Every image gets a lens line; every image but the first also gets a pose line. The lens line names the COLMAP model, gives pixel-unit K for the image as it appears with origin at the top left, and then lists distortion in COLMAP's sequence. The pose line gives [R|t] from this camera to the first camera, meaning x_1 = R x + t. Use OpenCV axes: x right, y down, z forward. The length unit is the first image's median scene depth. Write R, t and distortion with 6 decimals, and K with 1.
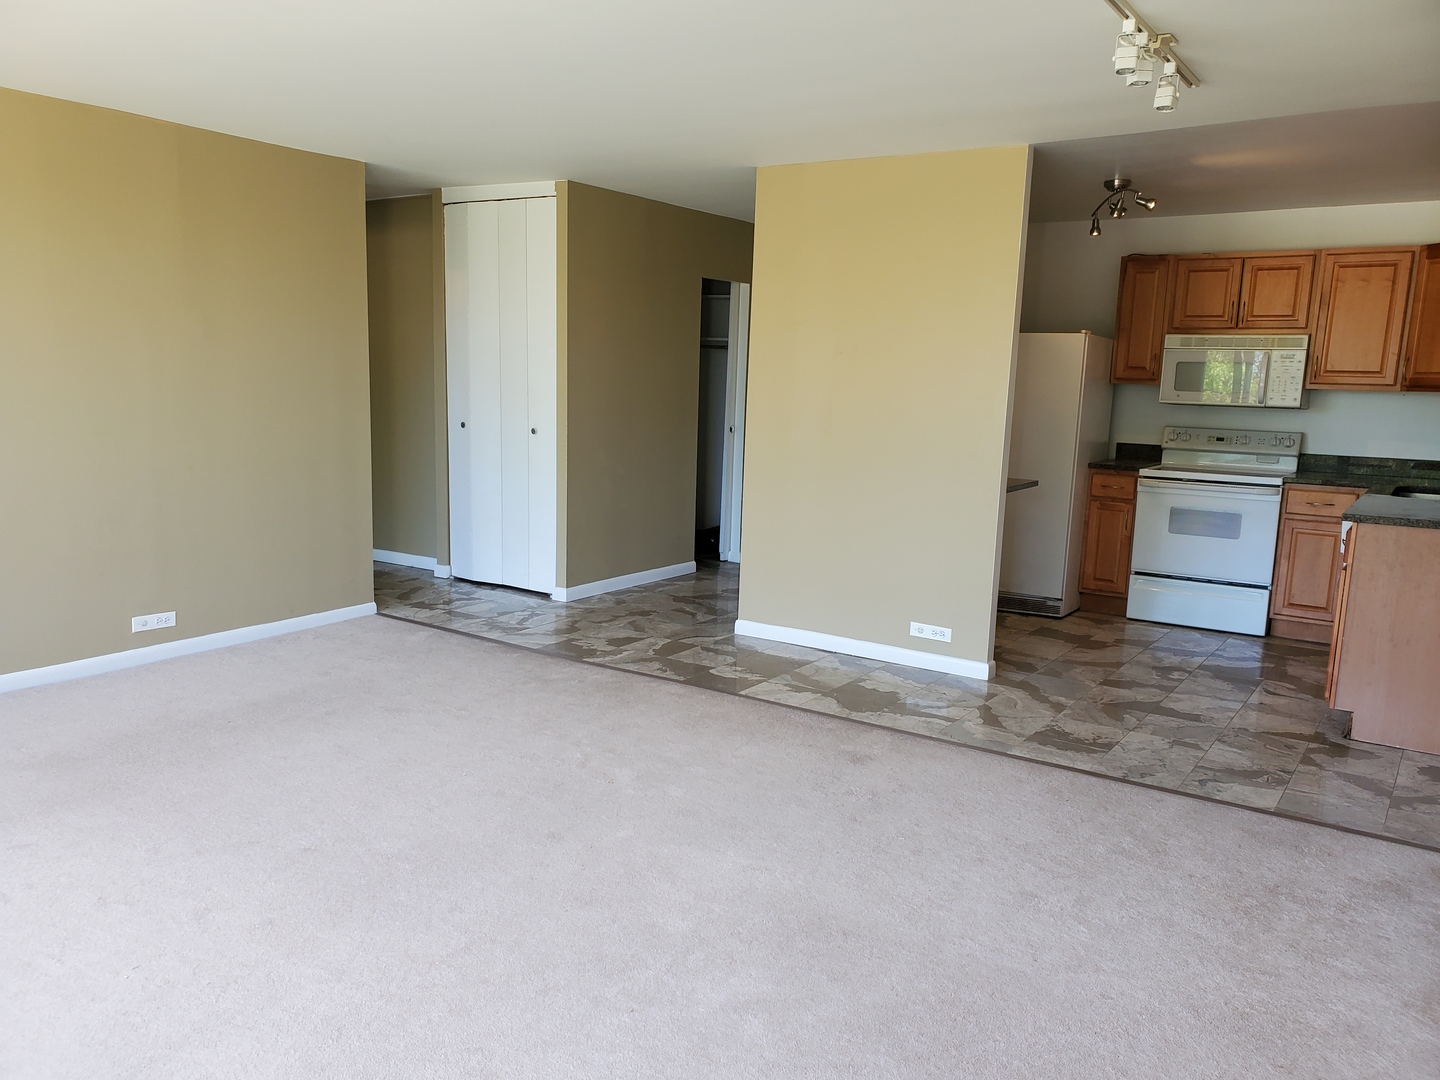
lens RADIAL K [[1148.8, 0, 720.5], [0, 1148.8, 547.5], [0, 0, 1]] dist [0.047261, 0.010490]
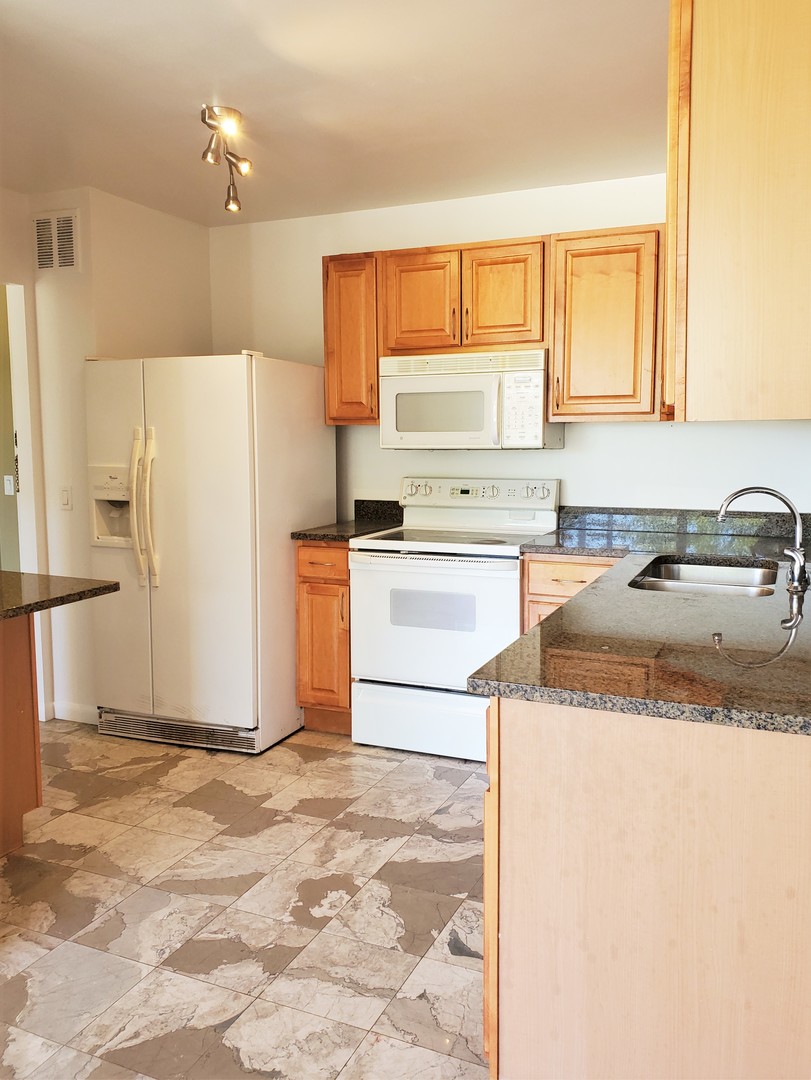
lens RADIAL K [[895.4, 0, 406.3], [0, 895.4, 521.0], [0, 0, 1]] dist [0.128116, -0.299727]
pose [[0.985693, -0.055121, 0.159283, 0.316527], [0.062800, 0.997074, -0.043581, -0.053818], [-0.156415, 0.052960, 0.986271, 0.448611]]
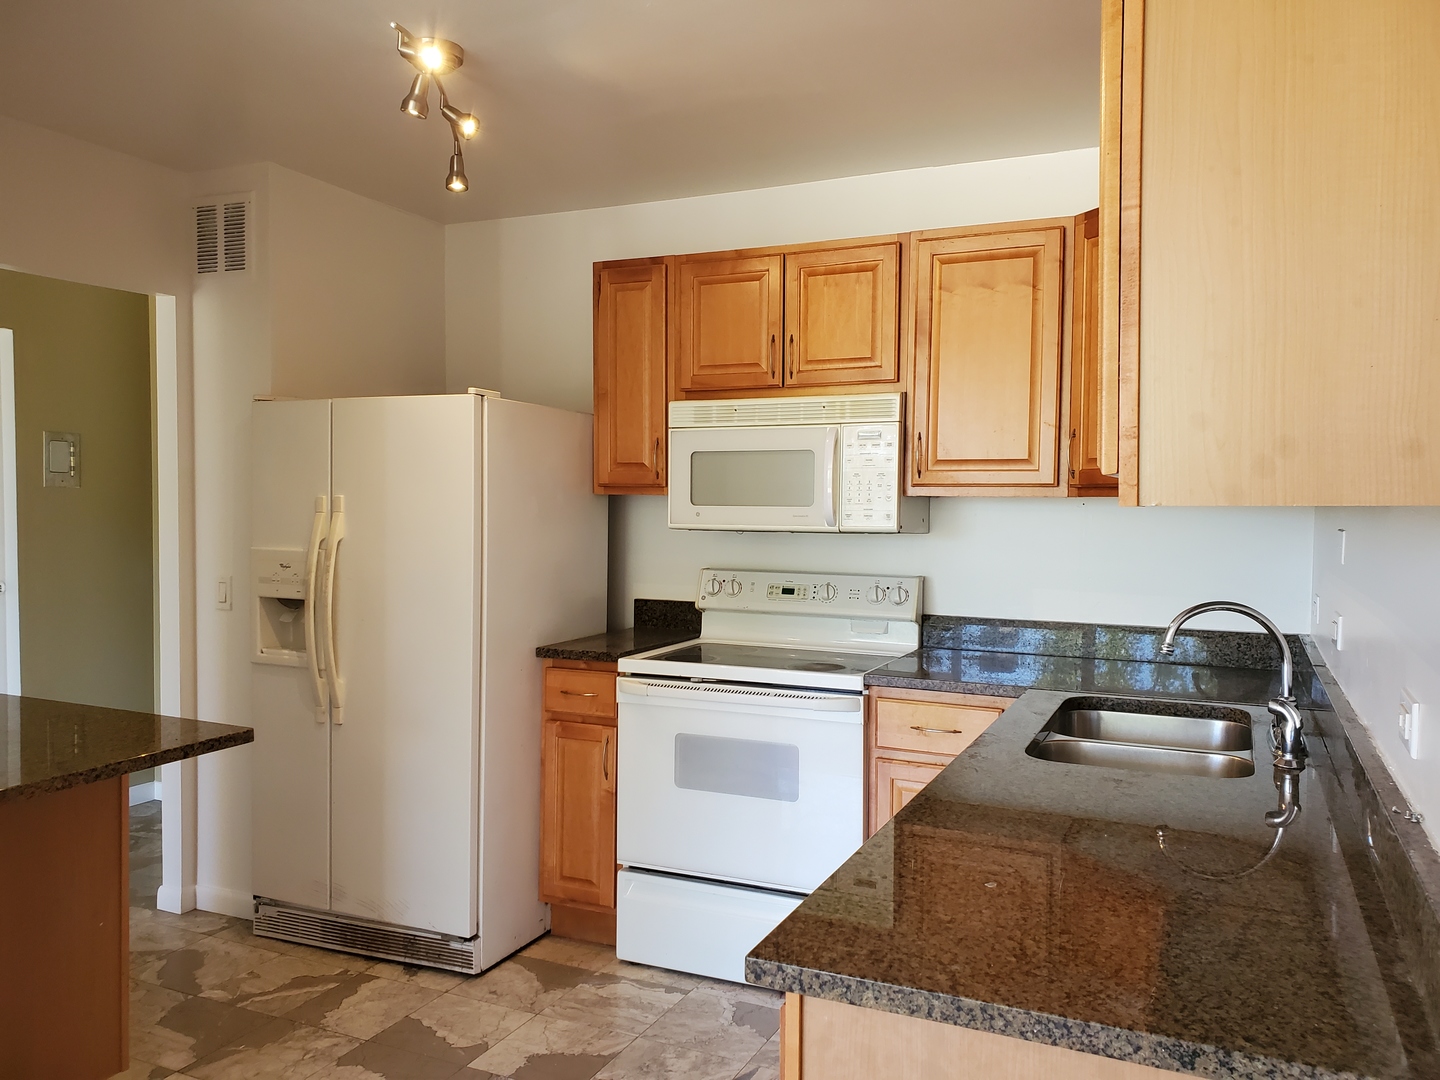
lens RADIAL K [[1129.4, 0, 720.0], [0, 1129.4, 540.0], [0, 0, 1]] dist [0.118203, -0.240338]
pose [[0.988354, -0.030348, 0.149112, 0.342777], [0.046870, 0.992984, -0.108565, -0.065435], [-0.144771, 0.114290, 0.982842, 0.514816]]
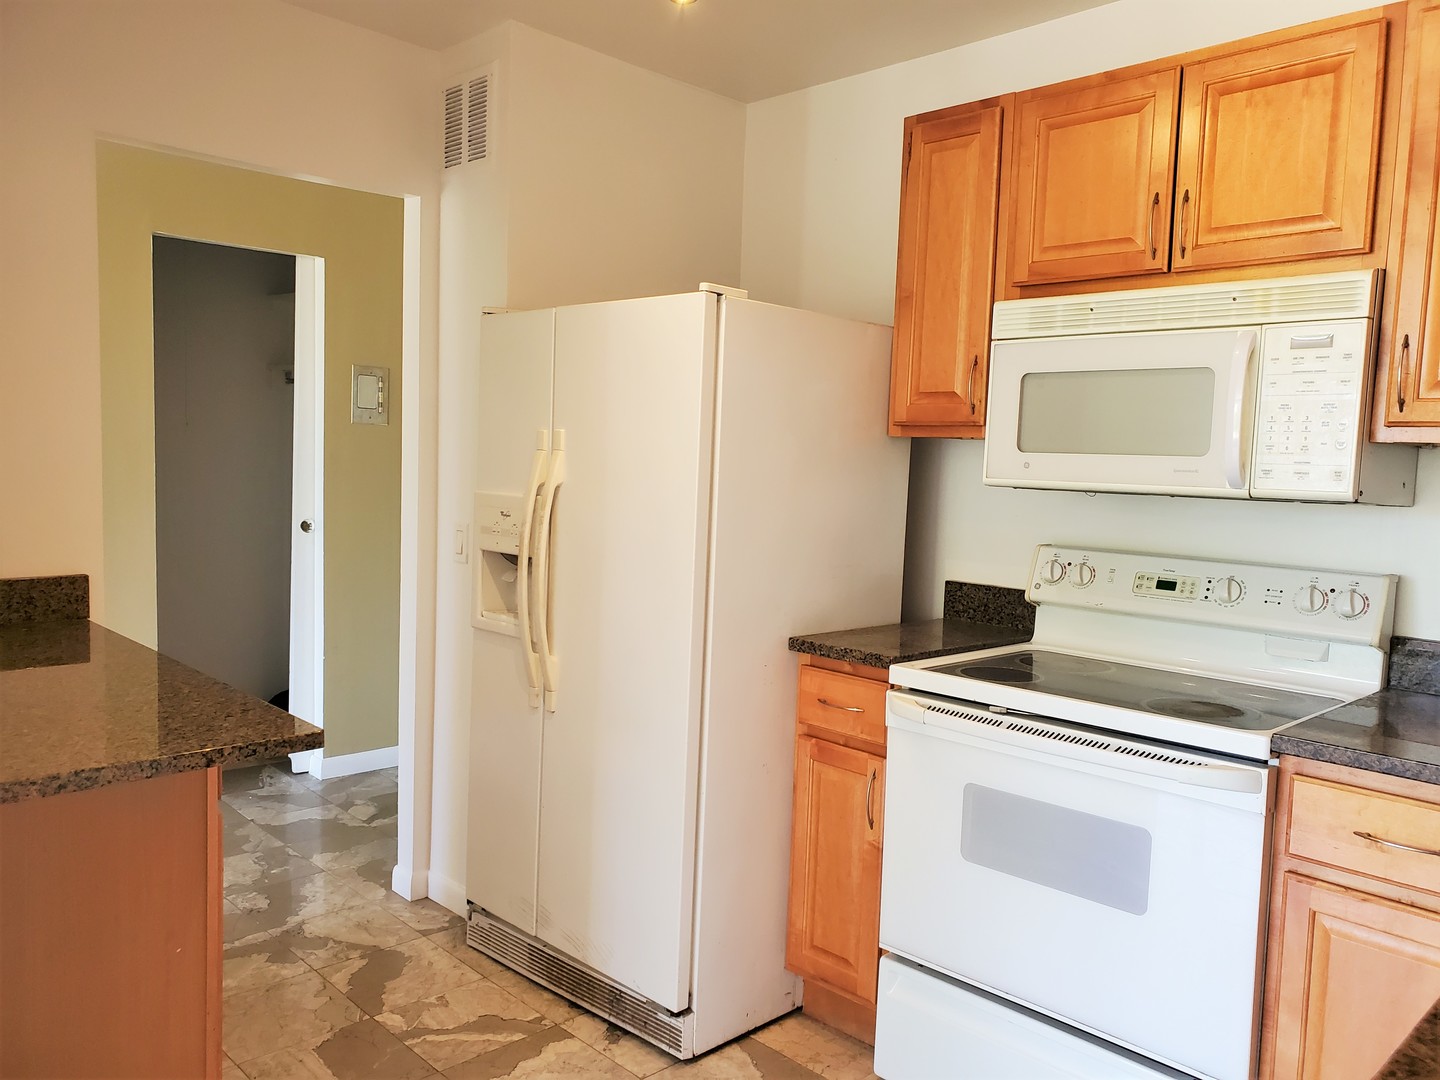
lens RADIAL K [[1133.5, 0, 714.0], [0, 1133.5, 544.2], [0, 0, 1]] dist [0.041824, -0.038882]
pose [[0.976356, 0.018245, -0.215398, 0.393818], [-0.035610, 0.996394, -0.077016, -0.078307], [0.213216, 0.082865, 0.973485, 0.660335]]
